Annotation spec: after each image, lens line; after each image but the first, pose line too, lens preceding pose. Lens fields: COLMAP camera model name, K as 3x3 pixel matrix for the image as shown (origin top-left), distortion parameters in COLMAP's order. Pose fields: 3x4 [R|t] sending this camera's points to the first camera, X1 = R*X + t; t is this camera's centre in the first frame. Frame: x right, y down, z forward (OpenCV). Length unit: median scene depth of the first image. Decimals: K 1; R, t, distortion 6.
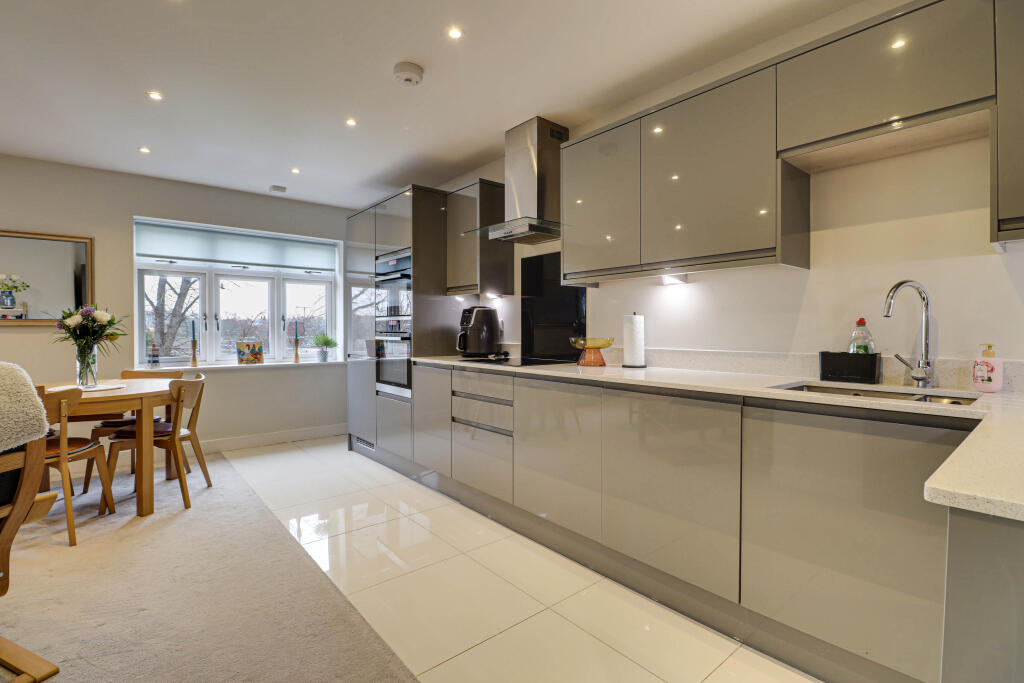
lens RADIAL K [[485.5, 0, 504.8], [0, 485.5, 336.8], [0, 0, 1]] dist [-0.020019, -0.004117]
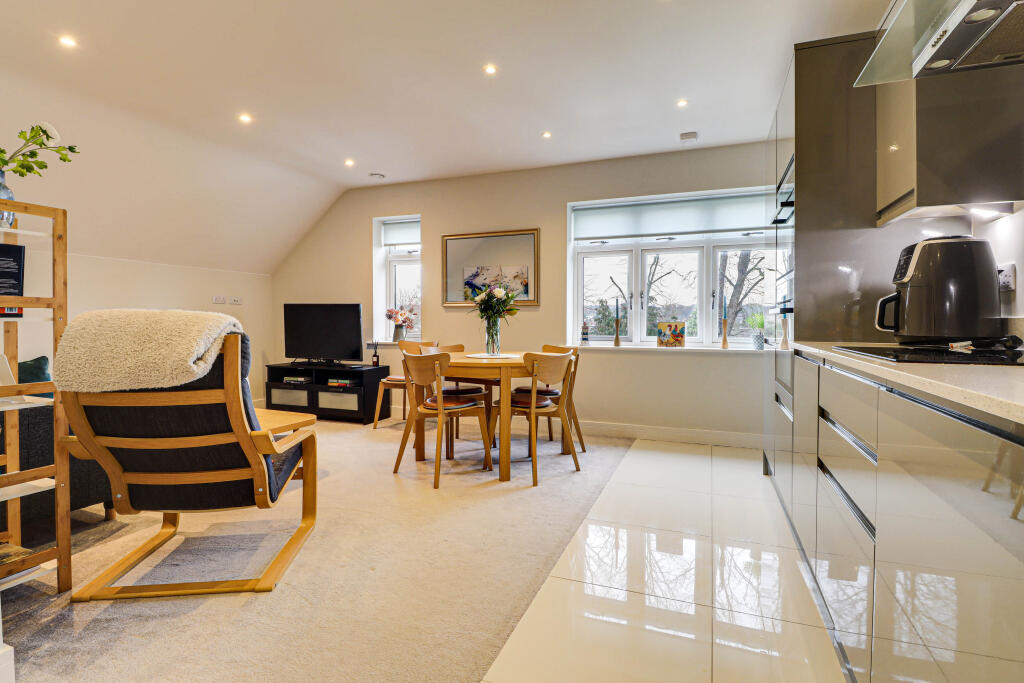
lens RADIAL K [[485.5, 0, 517.7], [0, 485.5, 331.0], [0, 0, 1]] dist [-0.020019, -0.004117]
pose [[0.479170, 0.018672, -0.877523, 0.158549], [-0.016114, 0.999792, 0.012475, 0.027894], [0.877574, 0.008163, 0.479372, 0.442384]]
